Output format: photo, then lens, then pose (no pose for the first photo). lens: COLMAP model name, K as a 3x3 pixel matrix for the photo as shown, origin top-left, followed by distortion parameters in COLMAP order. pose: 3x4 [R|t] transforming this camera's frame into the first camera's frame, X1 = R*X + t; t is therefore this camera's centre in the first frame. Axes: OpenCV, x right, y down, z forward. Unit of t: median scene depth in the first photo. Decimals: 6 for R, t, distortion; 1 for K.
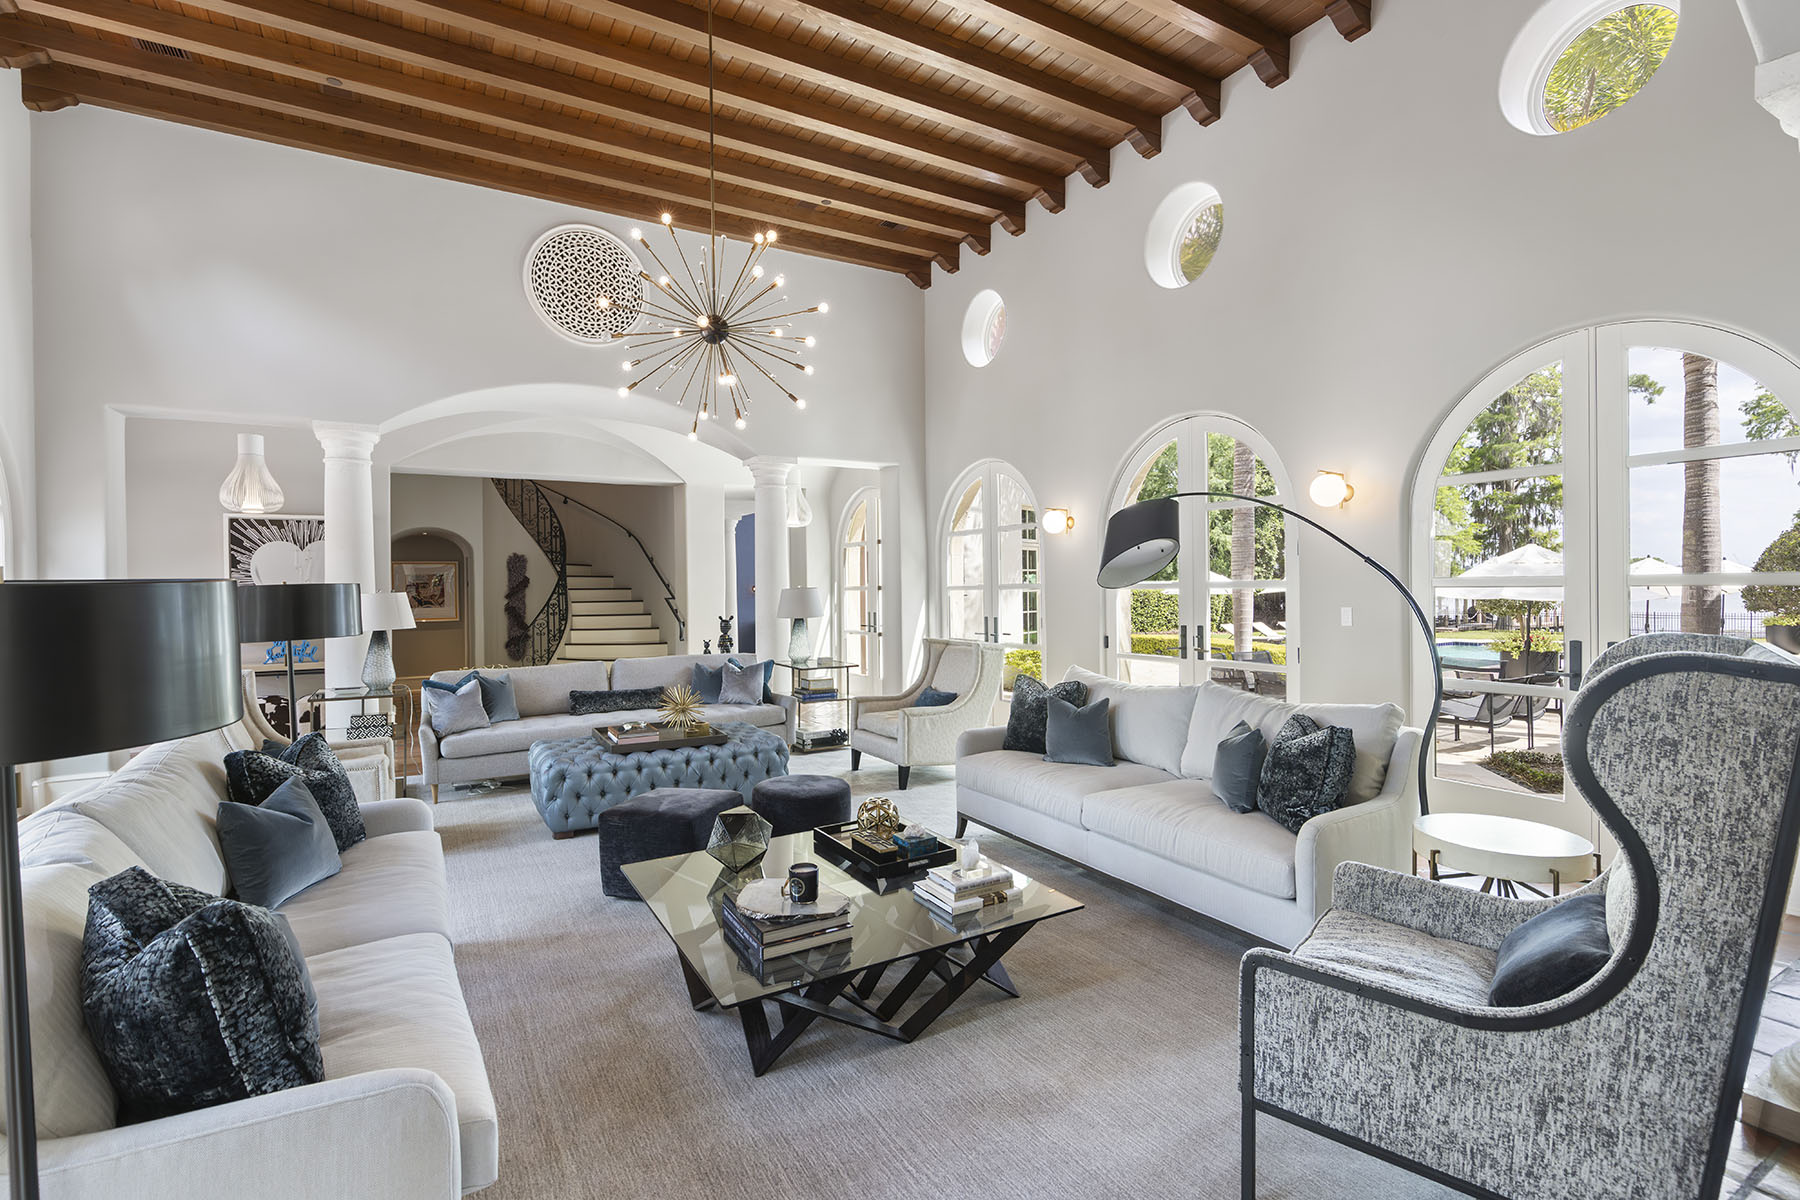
lens RADIAL K [[851.9, 0, 911.1], [0, 851.9, 597.4], [0, 0, 1]] dist [-0.013848, 0.003558]
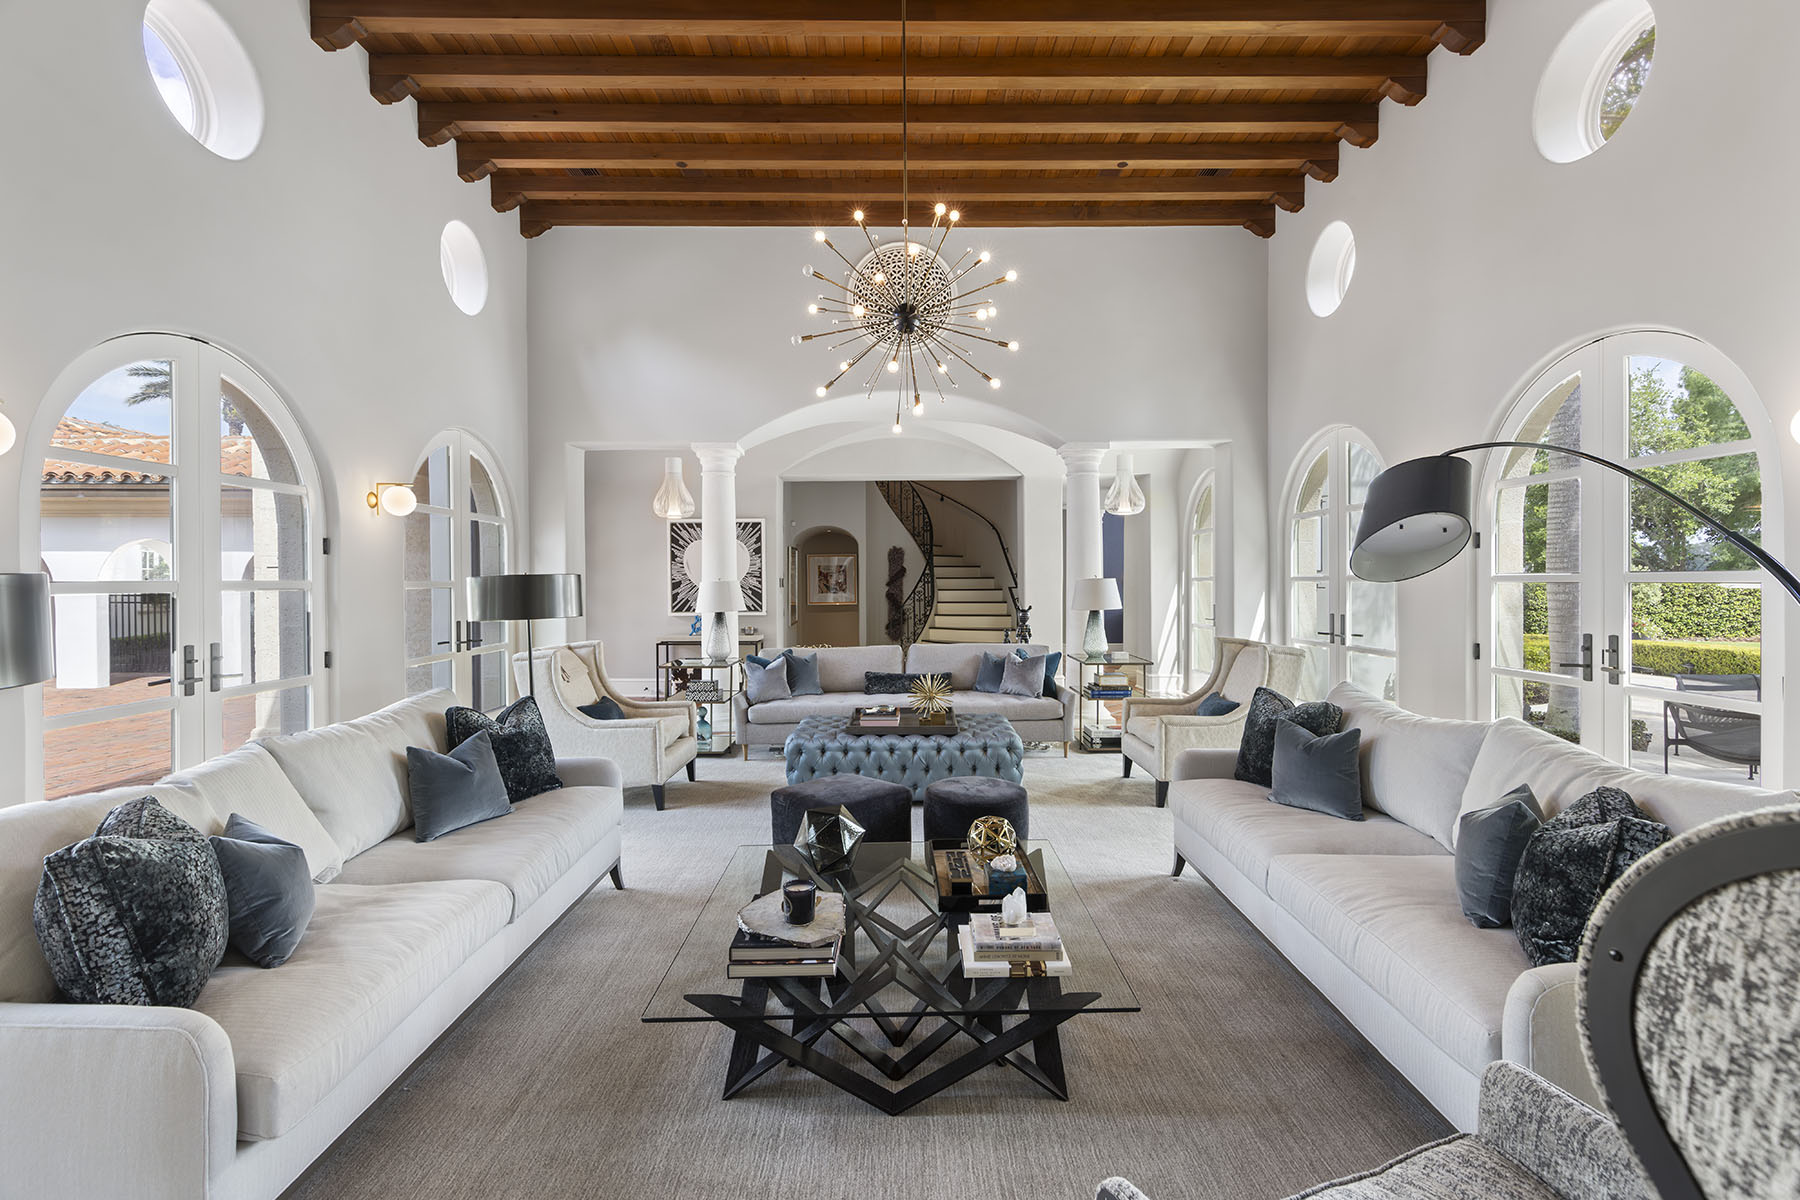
lens RADIAL K [[809.8, 0, 902.1], [0, 809.8, 590.7], [0, 0, 1]] dist [-0.000860, 0.001247]
pose [[0.862141, 0.012234, -0.506520, 0.179377], [-0.009005, 0.999921, 0.008823, -0.004181], [0.506588, -0.003046, 0.862183, 0.133331]]
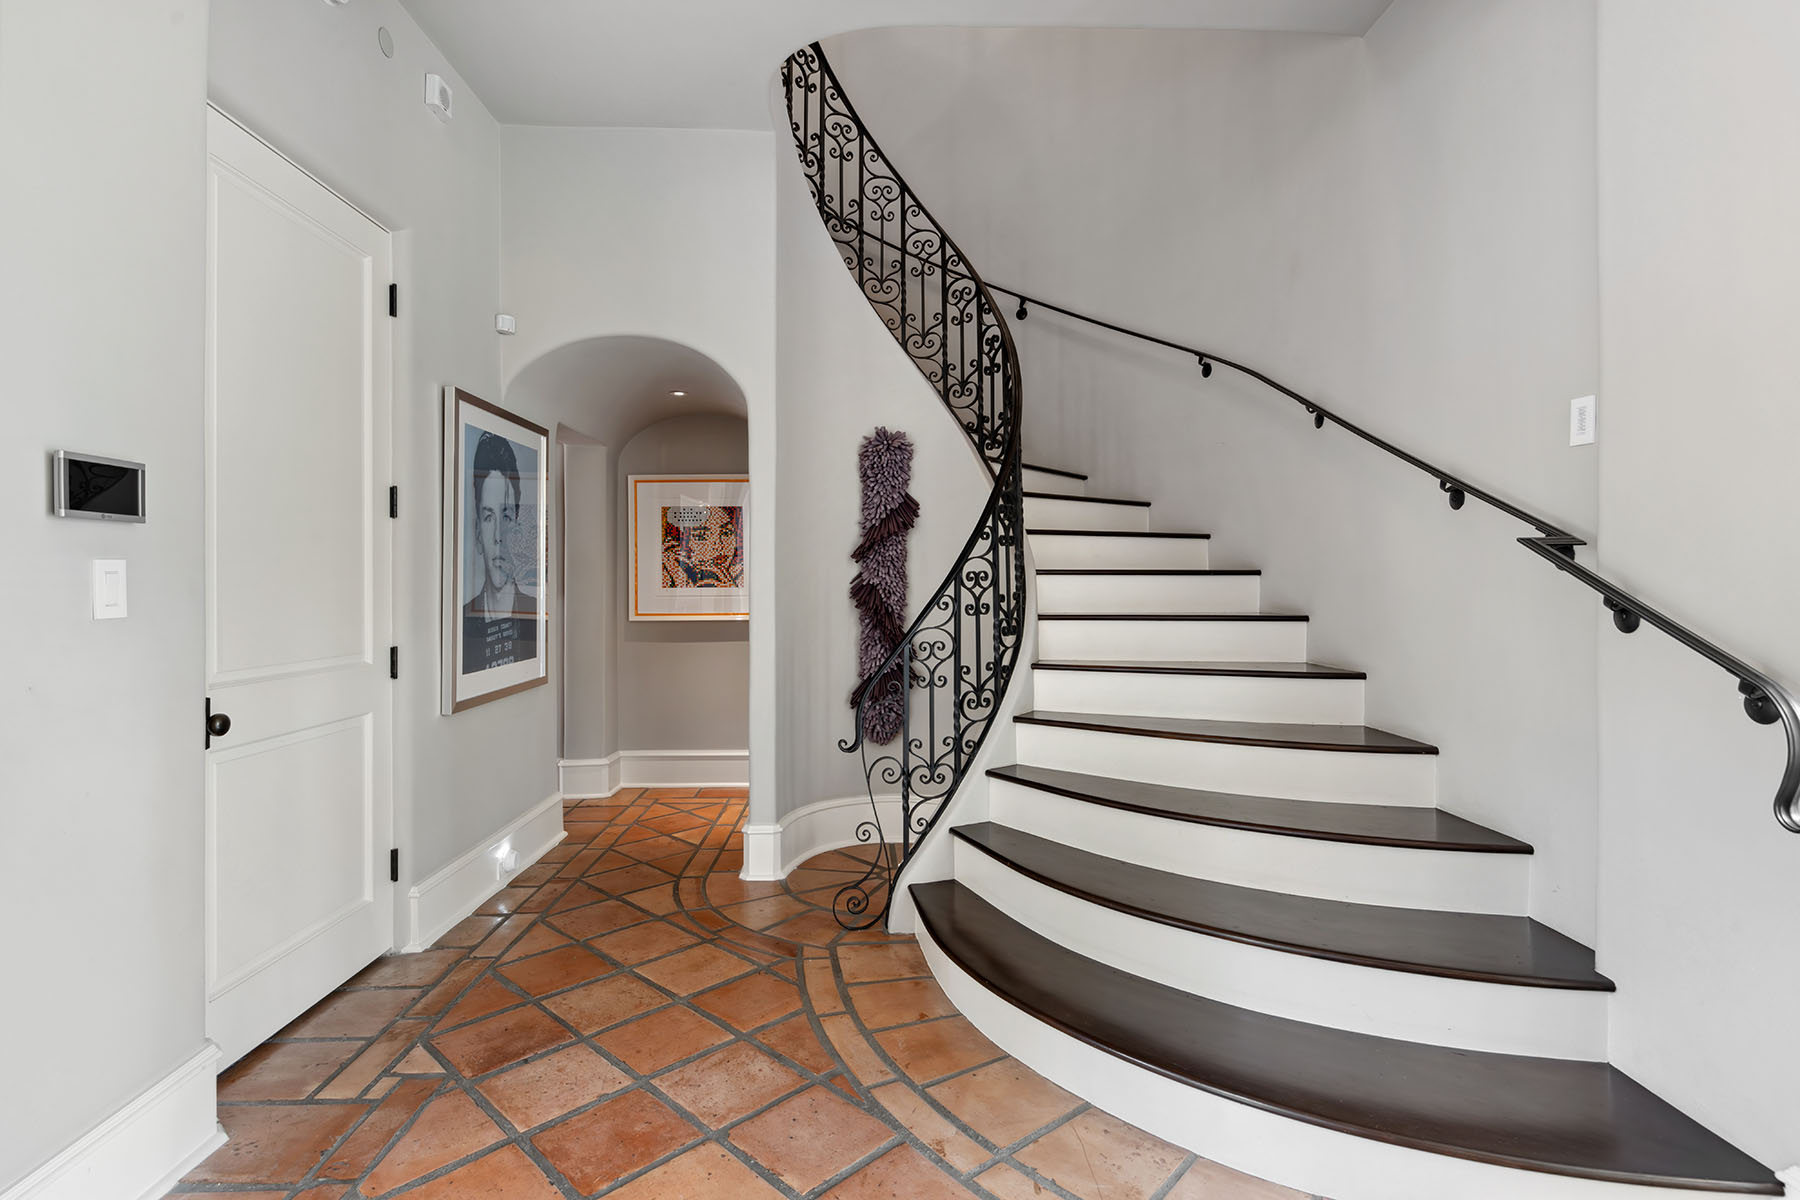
lens RADIAL K [[867.1, 0, 903.7], [0, 867.1, 588.8], [0, 0, 1]] dist [-0.000271, -0.000002]
pose [[0.867877, 0.014643, -0.496564, -0.548911], [-0.014067, 0.999889, 0.004899, 0.020426], [0.496581, 0.002733, 0.867986, 1.355473]]
